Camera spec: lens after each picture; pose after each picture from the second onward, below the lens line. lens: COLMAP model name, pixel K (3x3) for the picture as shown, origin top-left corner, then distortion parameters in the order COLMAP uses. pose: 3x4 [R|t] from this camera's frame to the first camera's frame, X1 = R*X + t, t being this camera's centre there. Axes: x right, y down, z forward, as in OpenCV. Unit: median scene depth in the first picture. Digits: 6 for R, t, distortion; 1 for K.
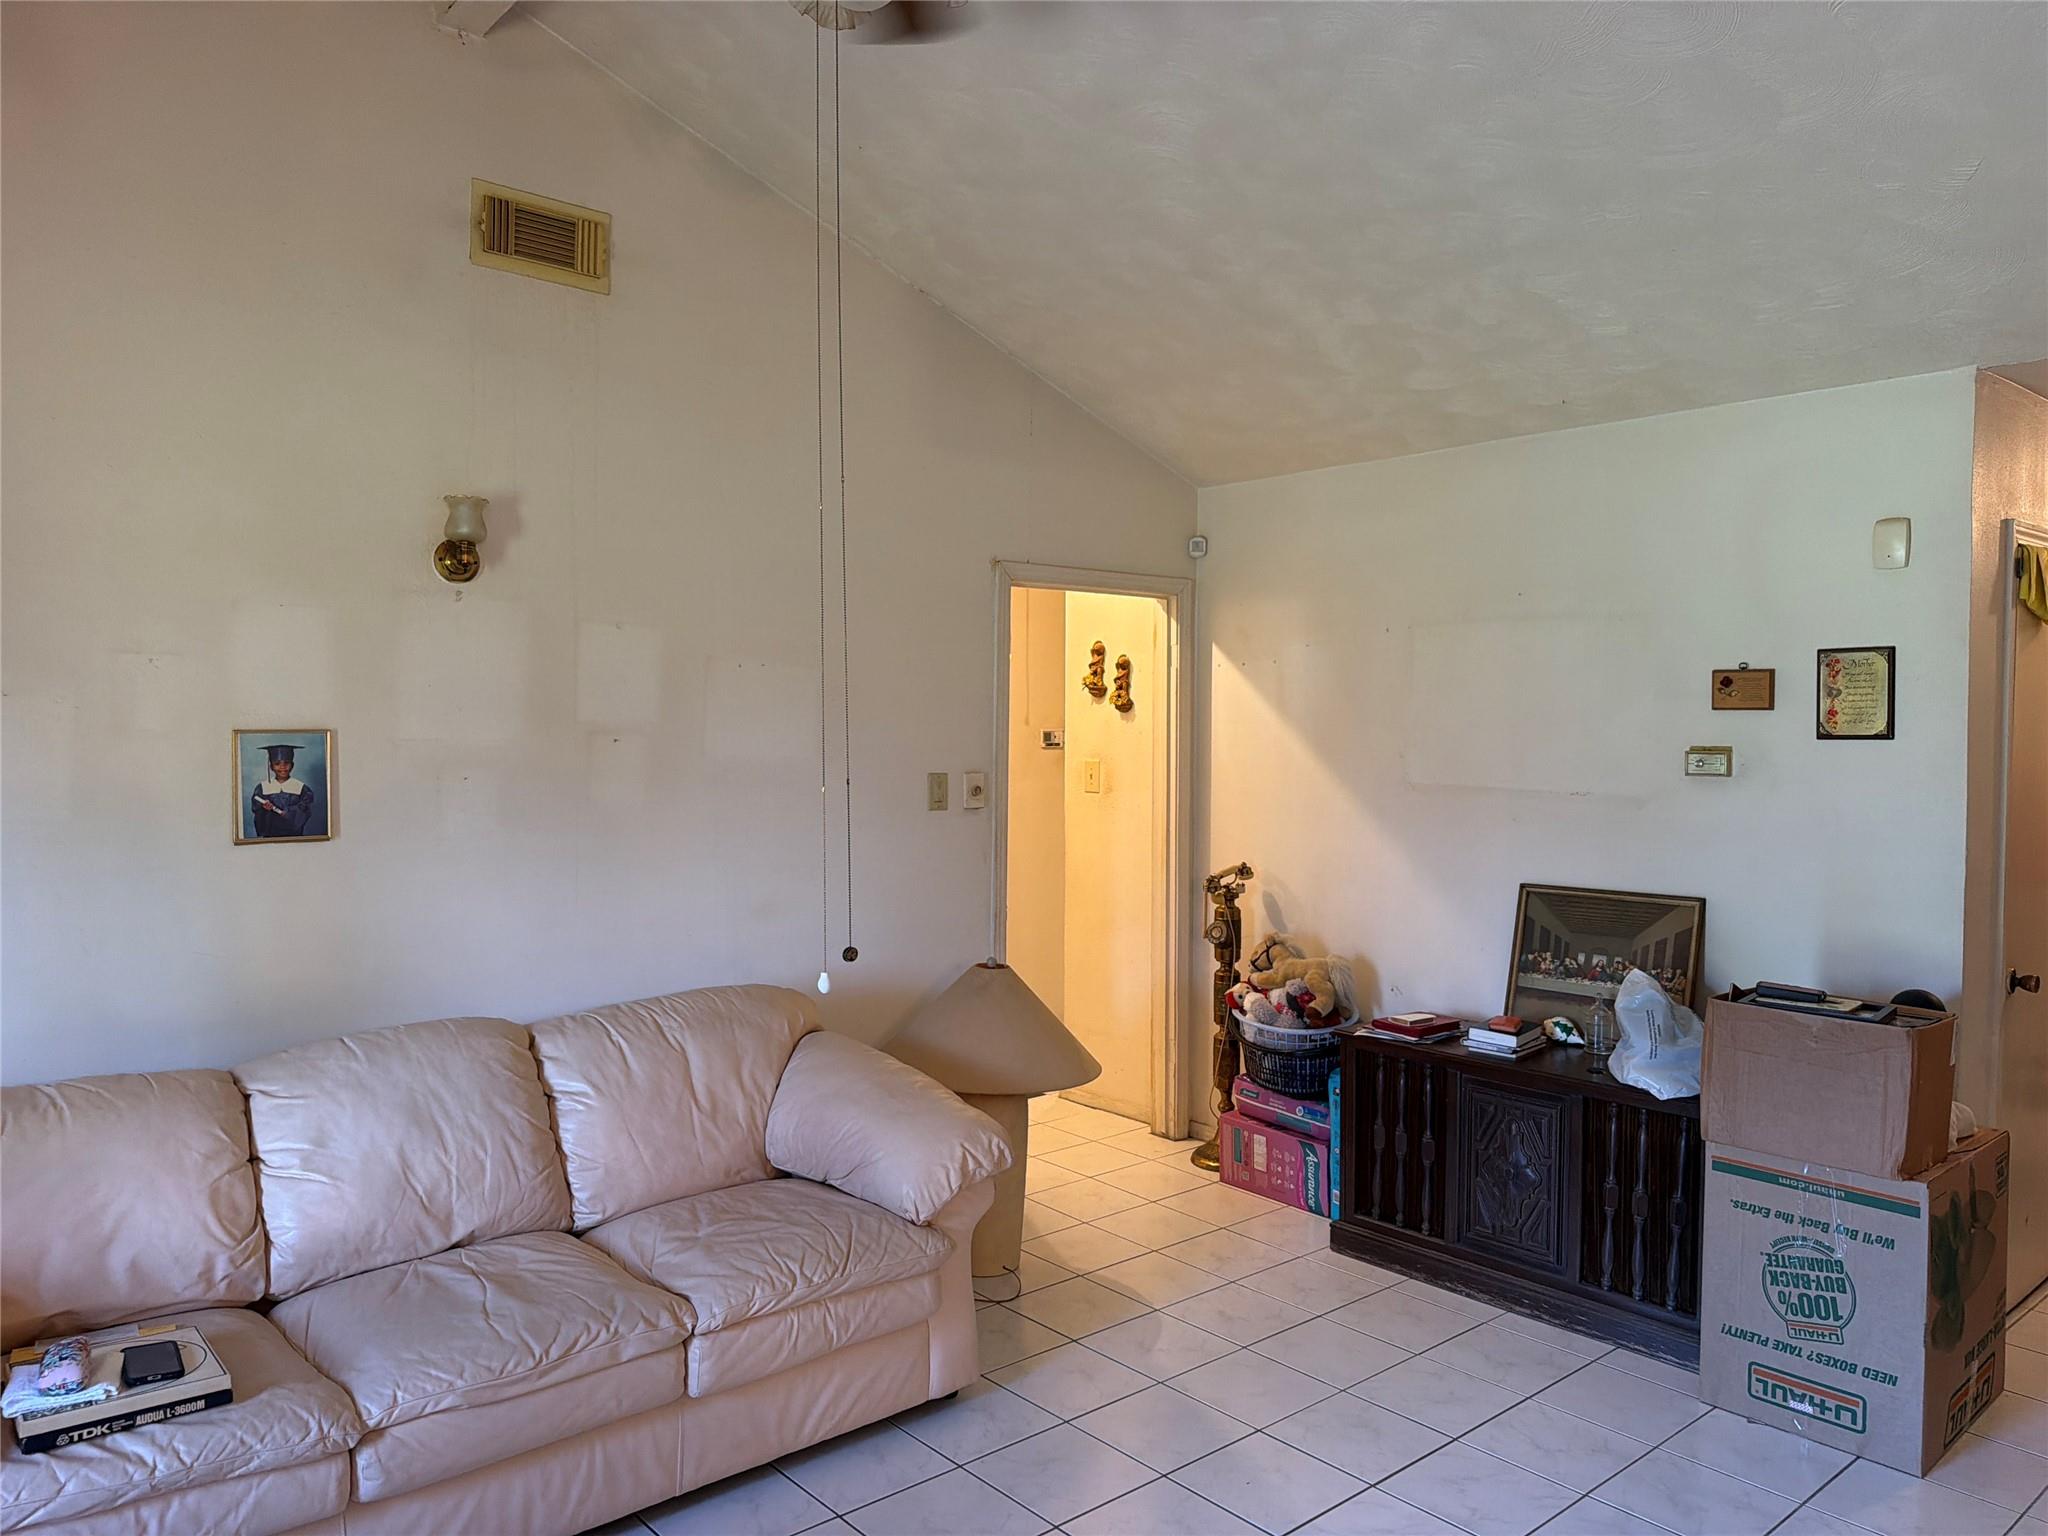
lens RADIAL K [[1443.3, 0, 1021.4], [0, 1443.3, 771.9], [0, 0, 1]] dist [0.005606, -0.000819]
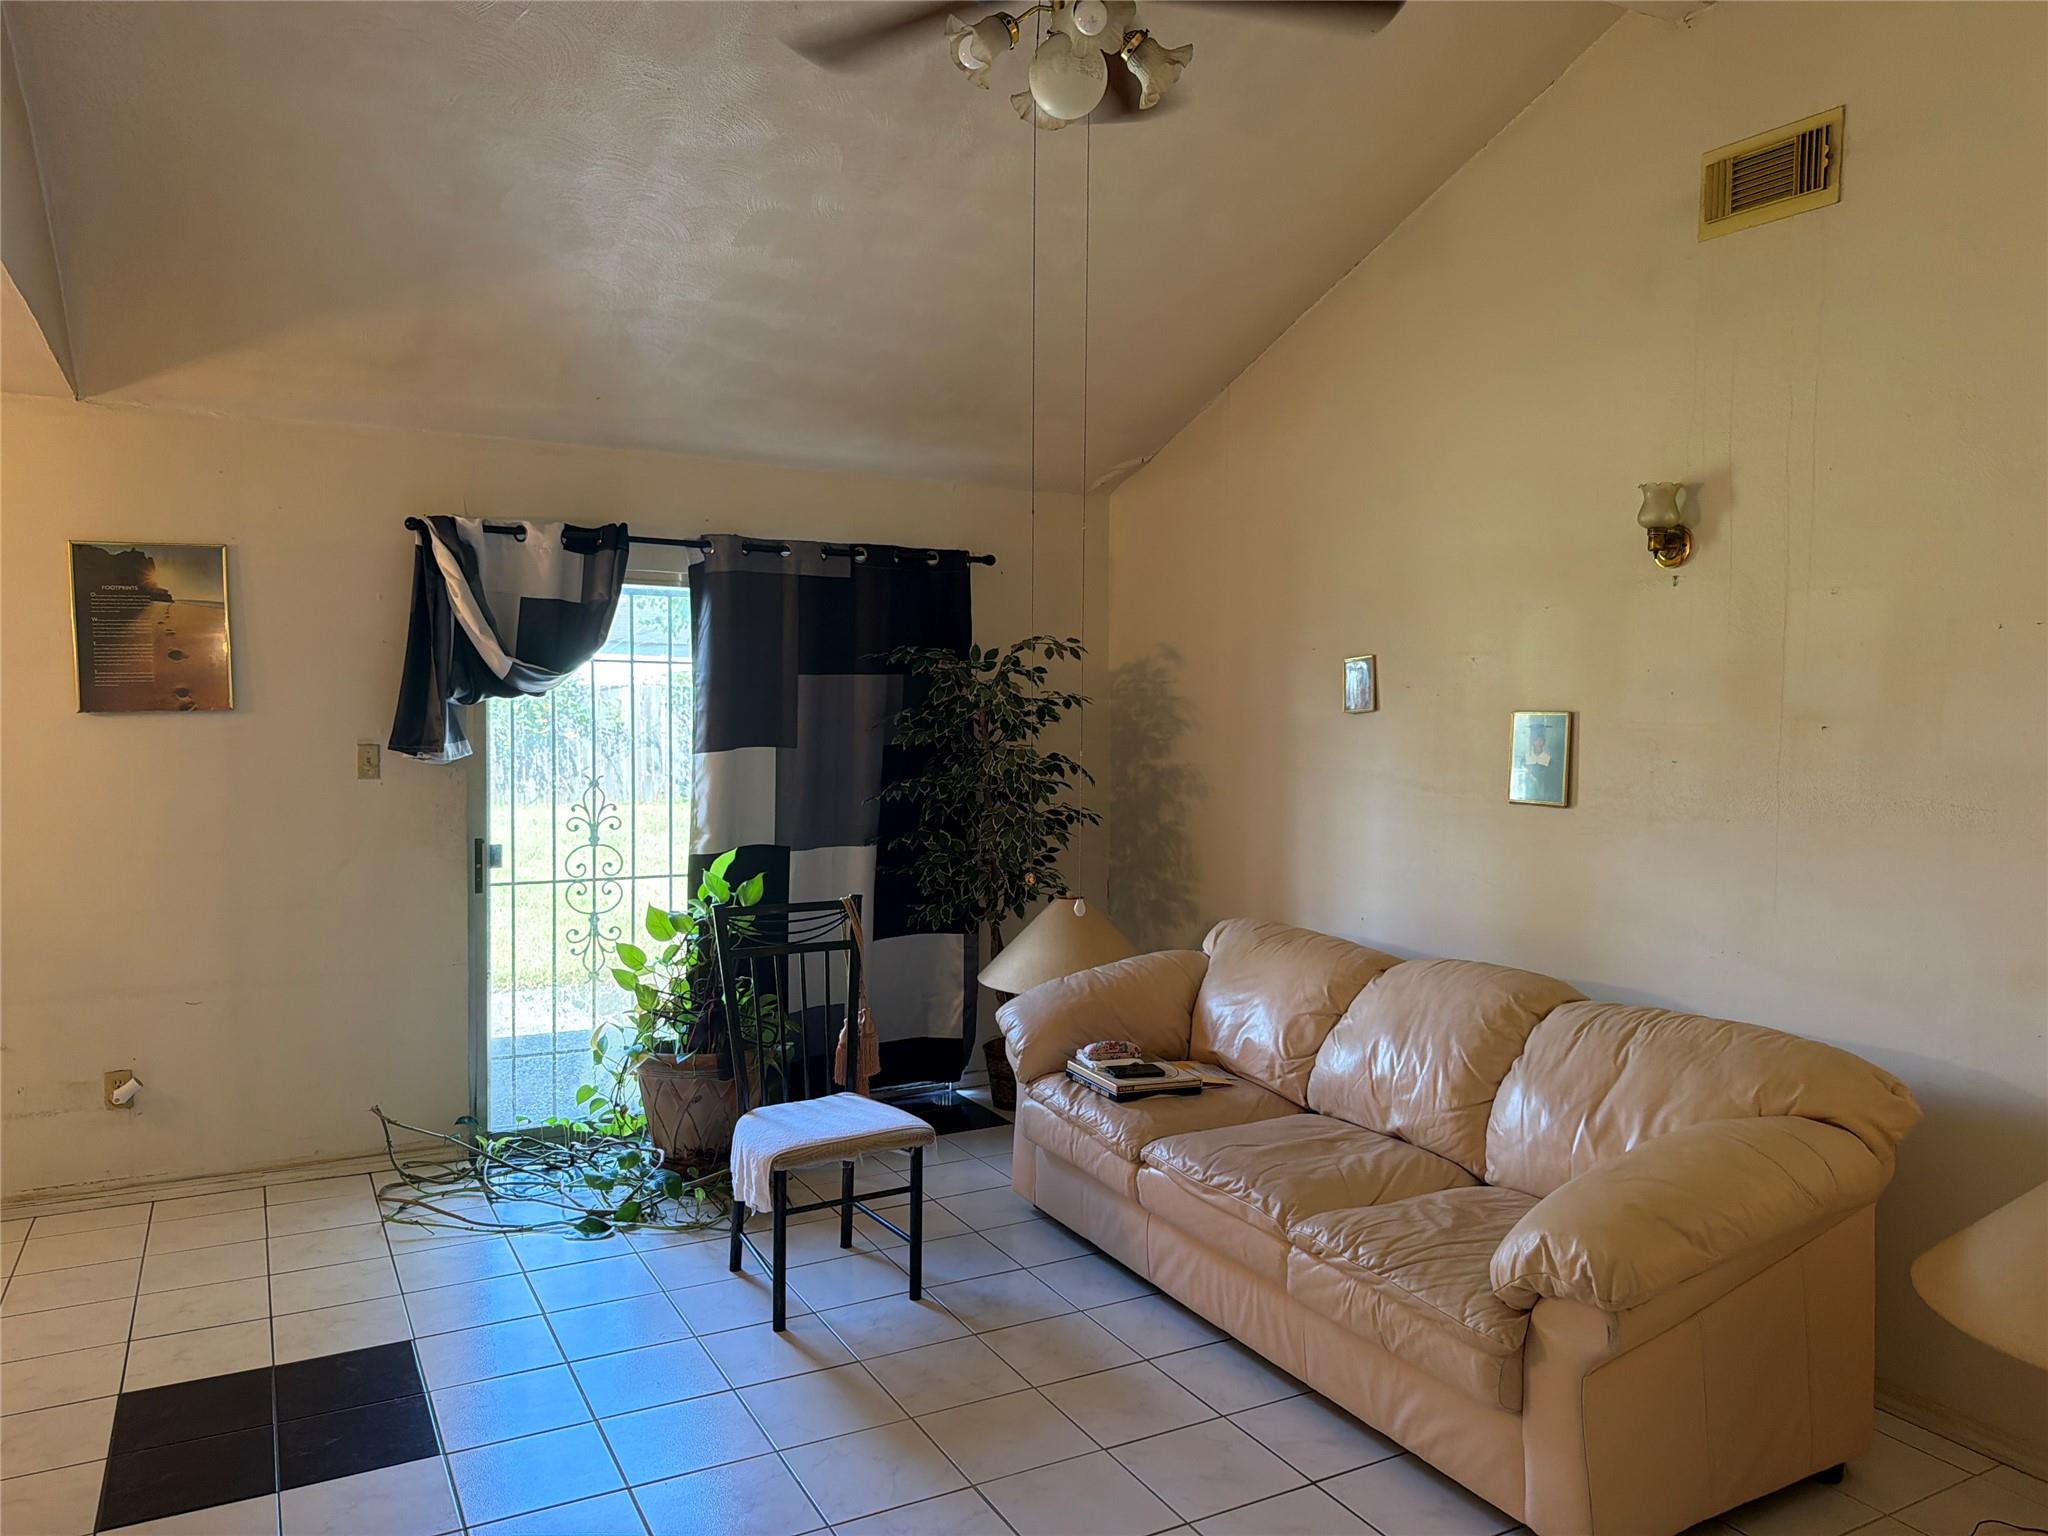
lens RADIAL K [[1443.3, 0, 1021.8], [0, 1443.3, 769.5], [0, 0, 1]] dist [0.005606, -0.000819]
pose [[-0.214124, 0.045521, -0.975745, 0.808600], [-0.044926, 0.997398, 0.056390, -0.030776], [0.975773, 0.055911, -0.211522, 0.898243]]
